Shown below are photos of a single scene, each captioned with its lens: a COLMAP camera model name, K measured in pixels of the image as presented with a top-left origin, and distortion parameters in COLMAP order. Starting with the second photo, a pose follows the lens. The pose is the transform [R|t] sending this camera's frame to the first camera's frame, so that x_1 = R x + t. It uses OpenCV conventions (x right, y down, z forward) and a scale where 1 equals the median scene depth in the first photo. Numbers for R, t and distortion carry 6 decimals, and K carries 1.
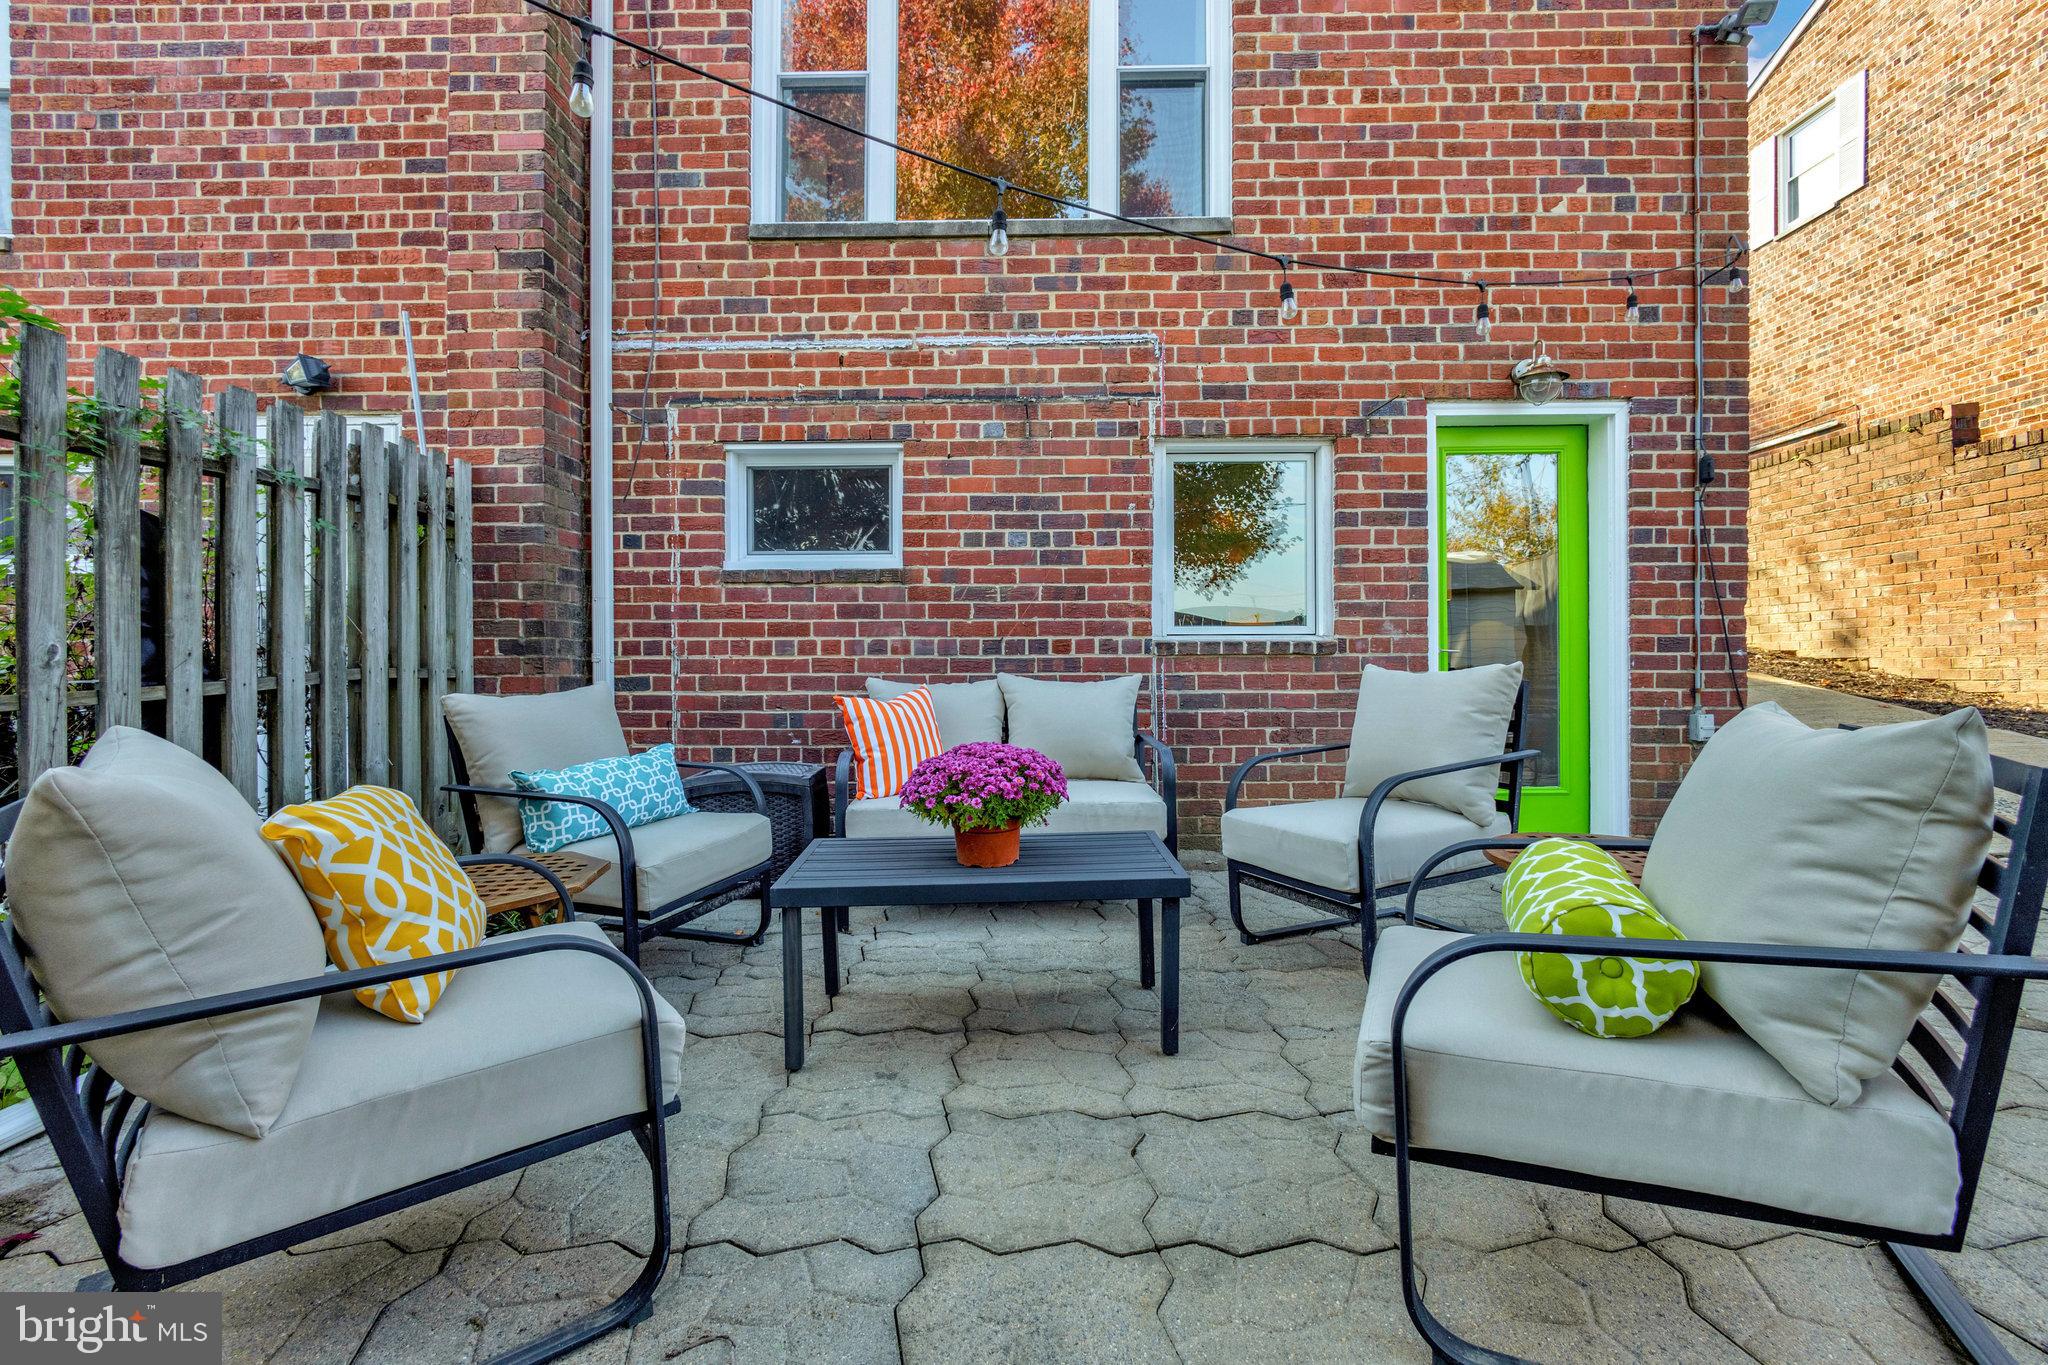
lens RADIAL K [[886.1, 0, 1015.8], [0, 886.1, 670.8], [0, 0, 1]] dist [-0.012136, 0.003250]
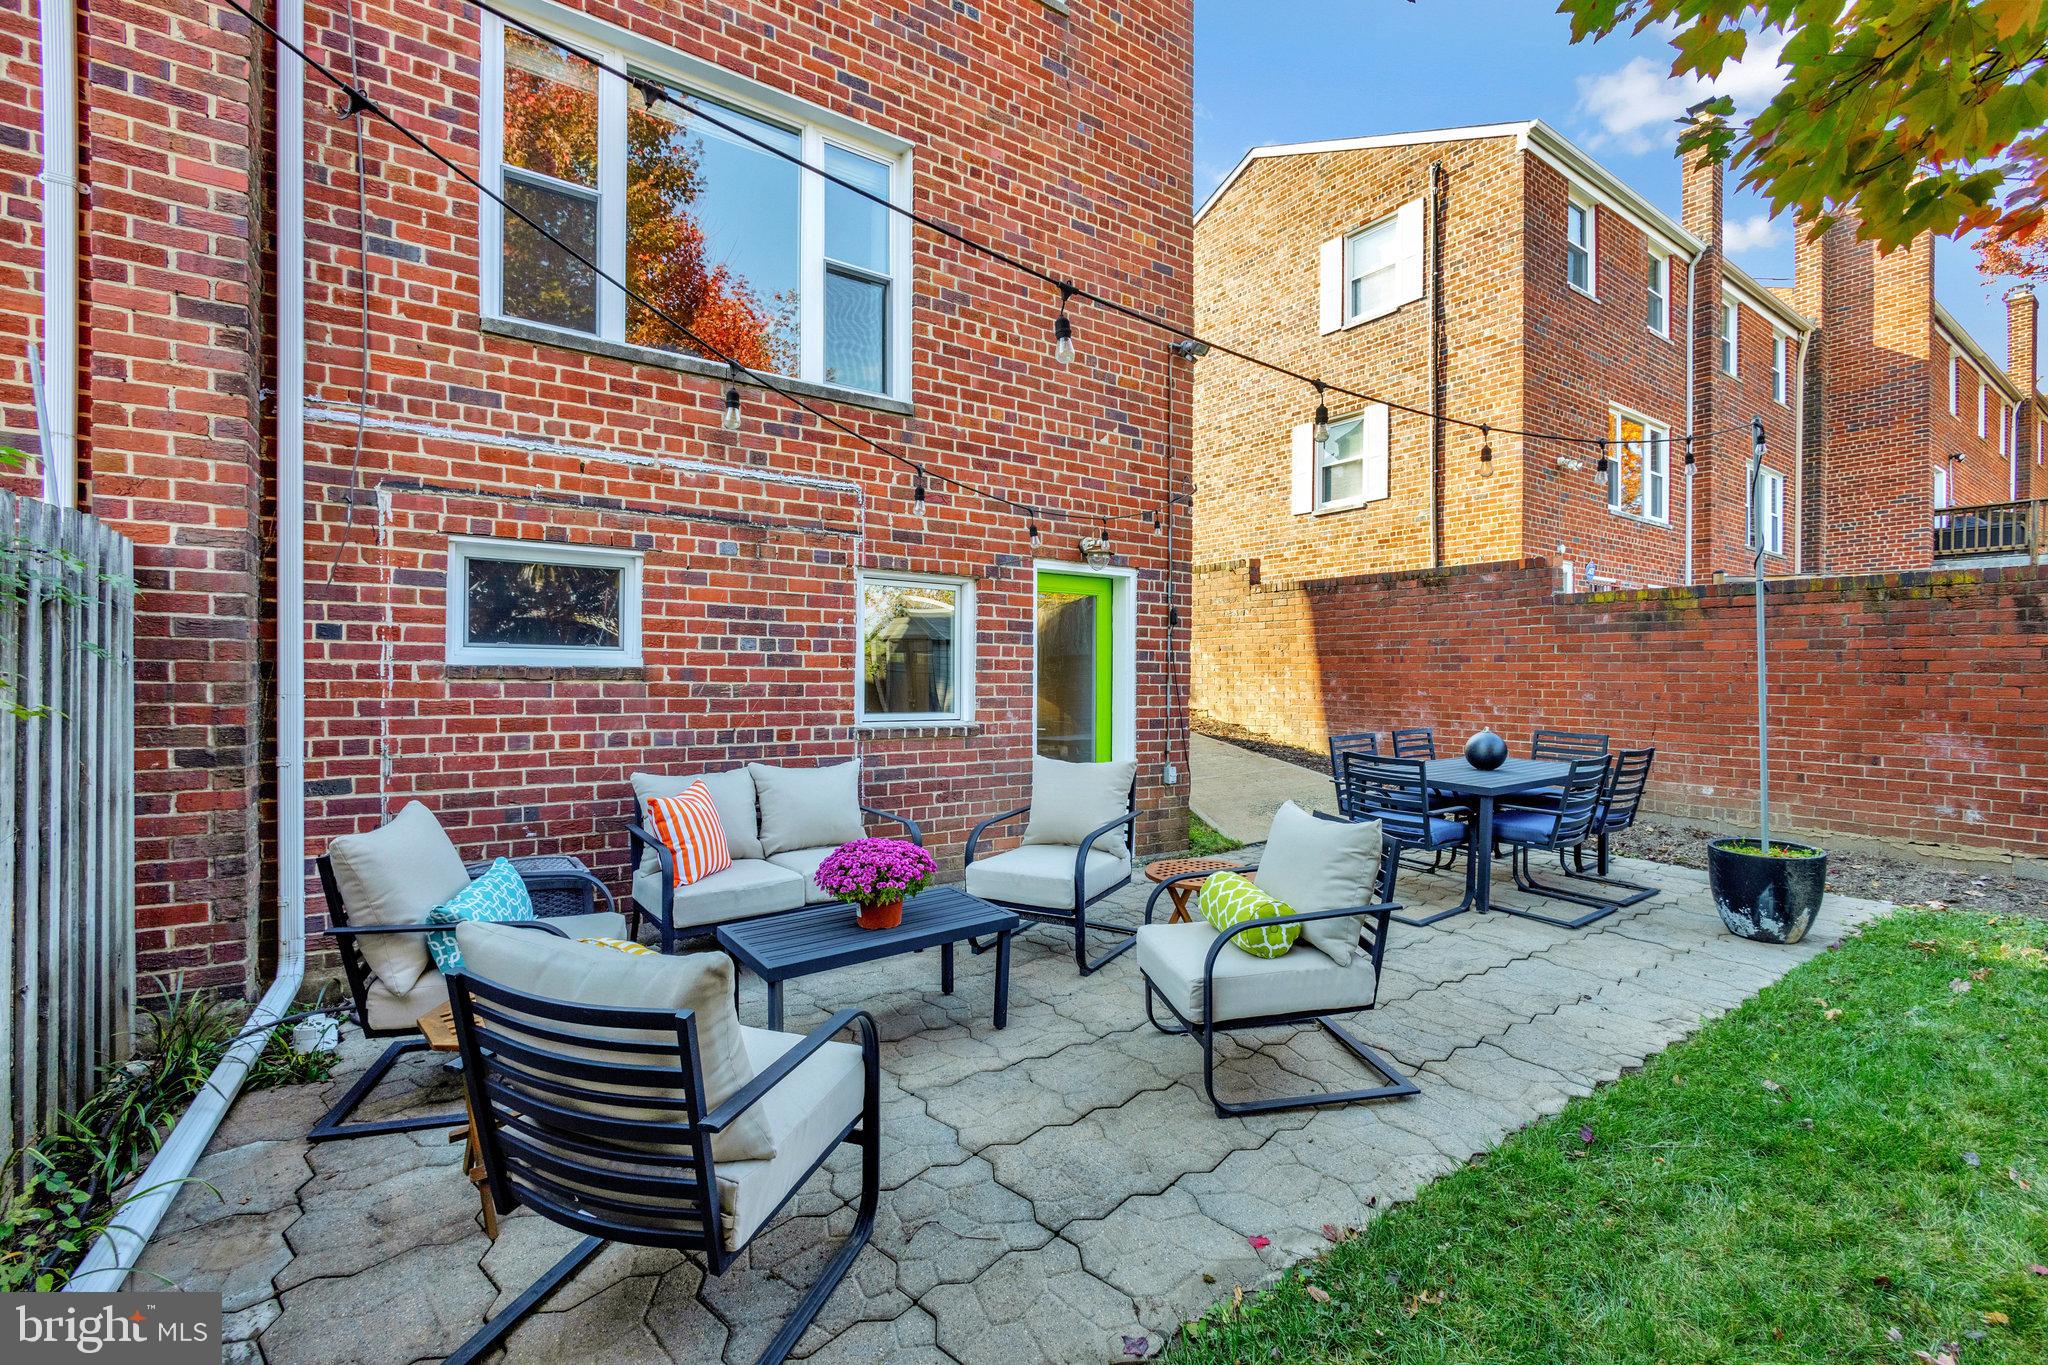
lens RADIAL K [[886.1, 0, 1037.1], [0, 886.1, 678.9], [0, 0, 1]] dist [-0.012136, 0.003250]
pose [[0.805047, 0.011903, 0.593091, -0.383986], [-0.008366, 0.999927, -0.008711, -0.095235], [-0.593152, 0.002051, 0.805088, -0.167736]]
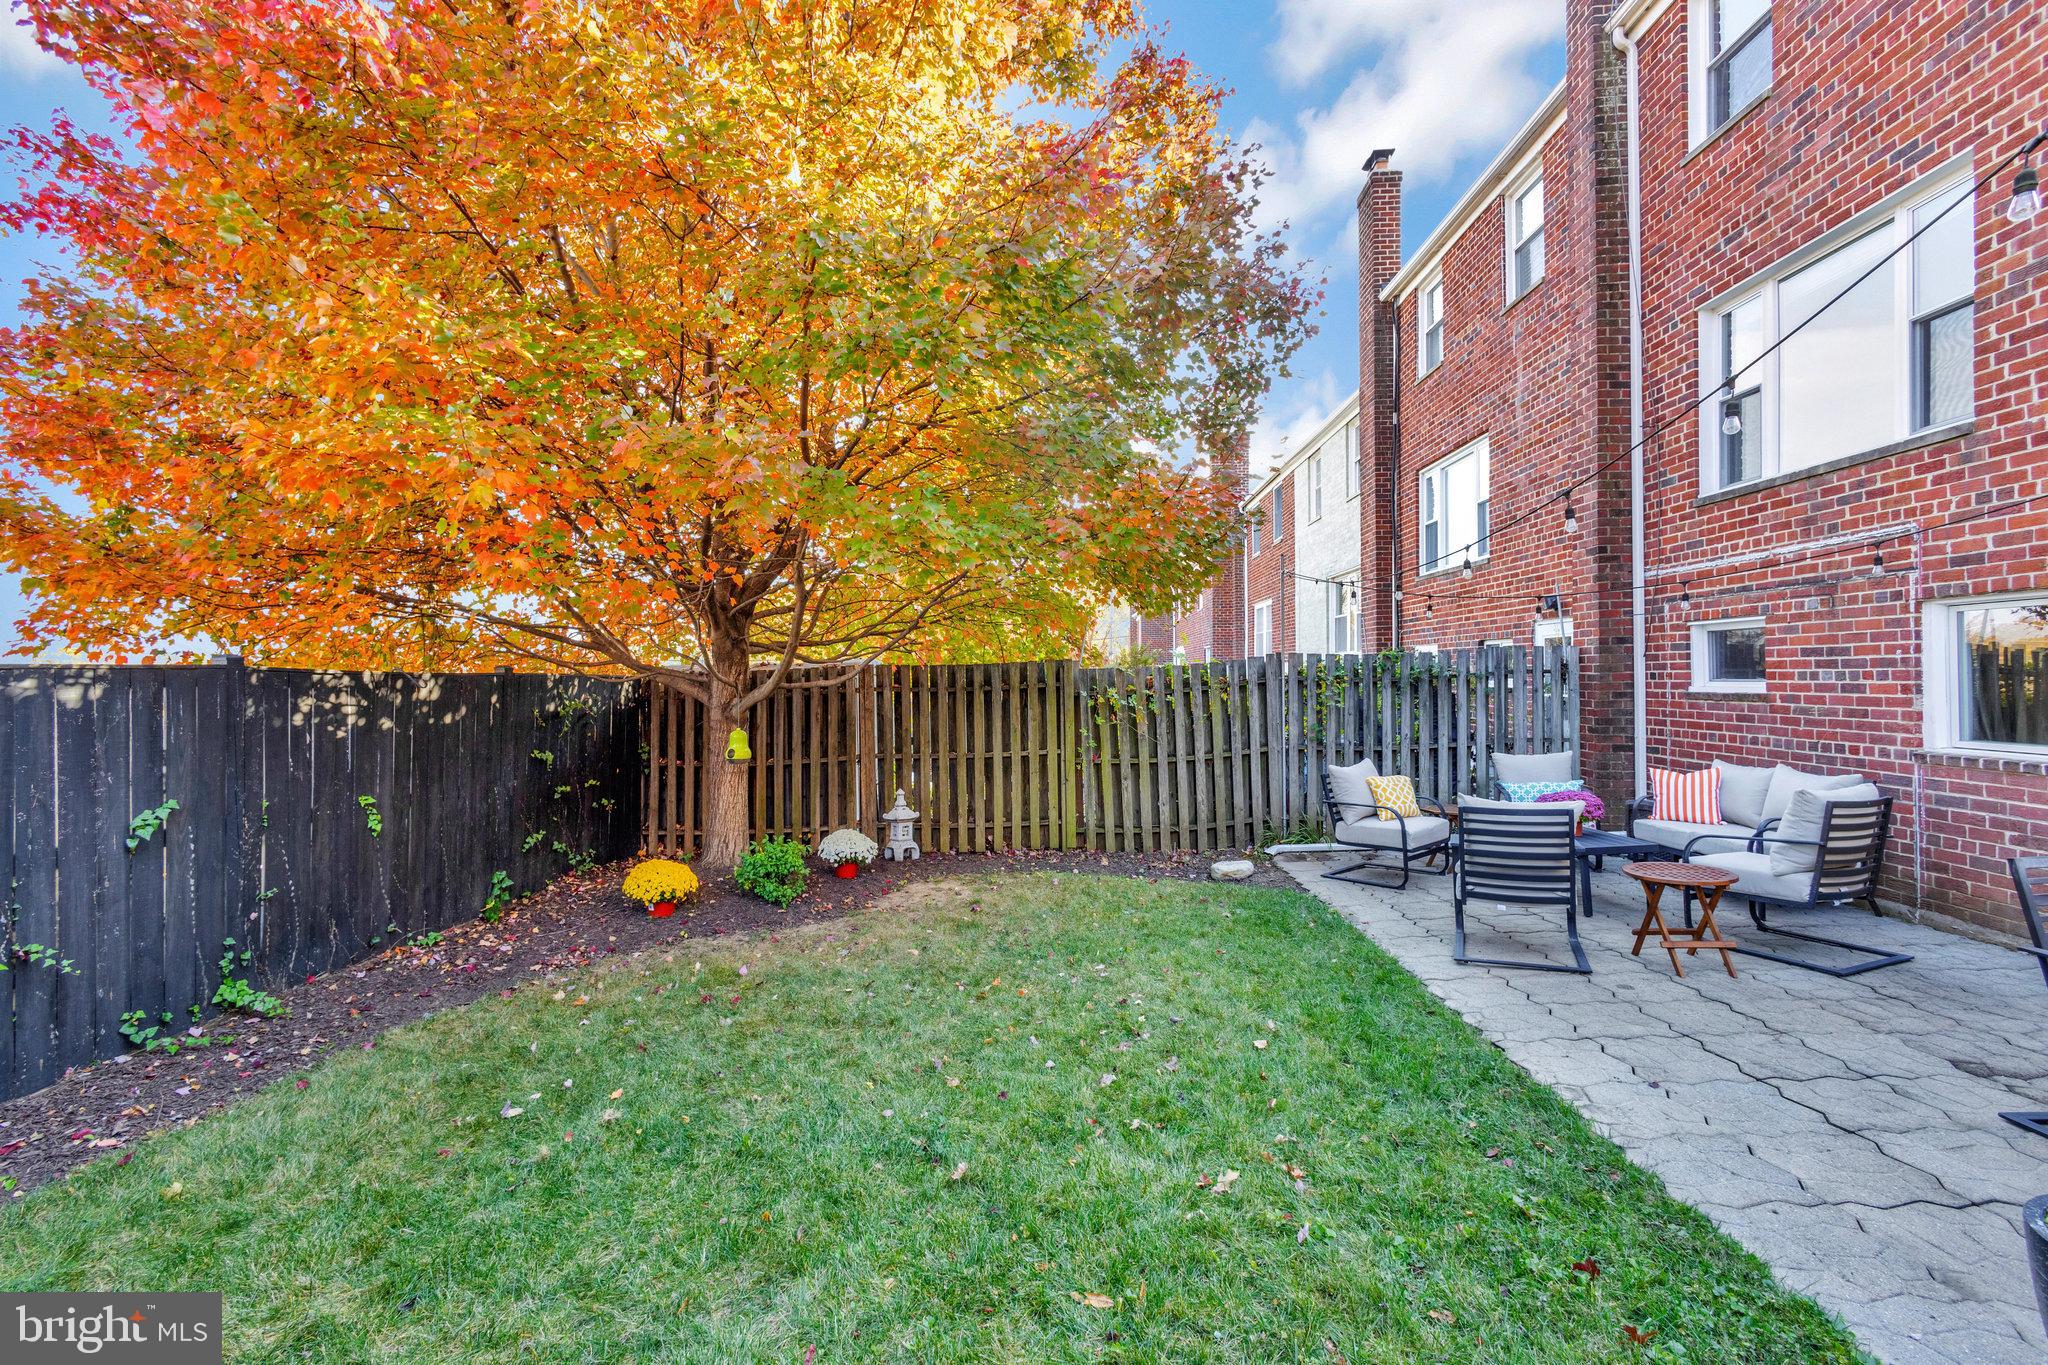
lens RADIAL K [[886.1, 0, 1040.0], [0, 886.1, 648.5], [0, 0, 1]] dist [-0.012136, 0.003250]
pose [[-0.007928, -0.027378, -0.999594, 1.503156], [-0.001034, 0.999625, -0.027370, -0.152361], [0.999968, 0.000817, -0.007954, -0.322264]]
